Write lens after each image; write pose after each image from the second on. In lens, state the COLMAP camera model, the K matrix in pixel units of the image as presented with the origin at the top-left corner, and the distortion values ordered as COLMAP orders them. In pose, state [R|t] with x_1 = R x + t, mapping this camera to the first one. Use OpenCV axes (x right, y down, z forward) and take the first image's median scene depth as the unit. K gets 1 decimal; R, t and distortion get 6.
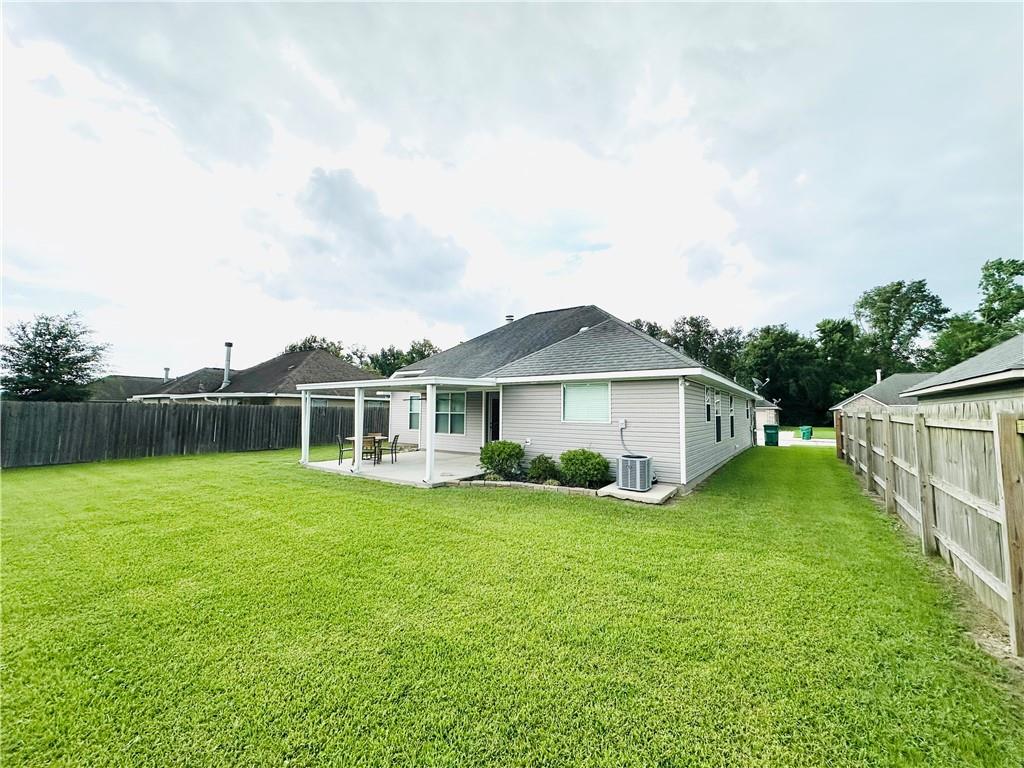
lens RADIAL K [[407.0, 0, 515.6], [0, 407.0, 380.1], [0, 0, 1]] dist [-0.002630, 0.000387]
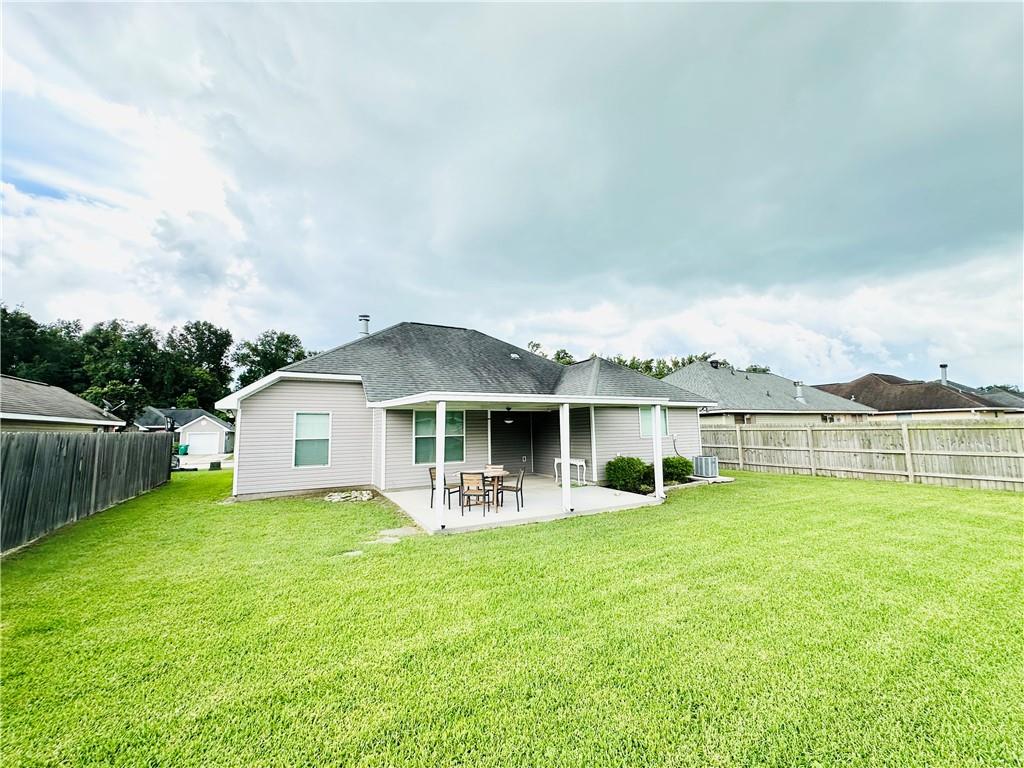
lens RADIAL K [[407.0, 0, 516.0], [0, 407.0, 380.8], [0, 0, 1]] dist [-0.002630, 0.000387]
pose [[0.430037, 0.091505, 0.898162, -0.487201], [-0.043978, 0.995792, -0.080395, 0.018547], [-0.901739, -0.004927, 0.432252, 0.311979]]
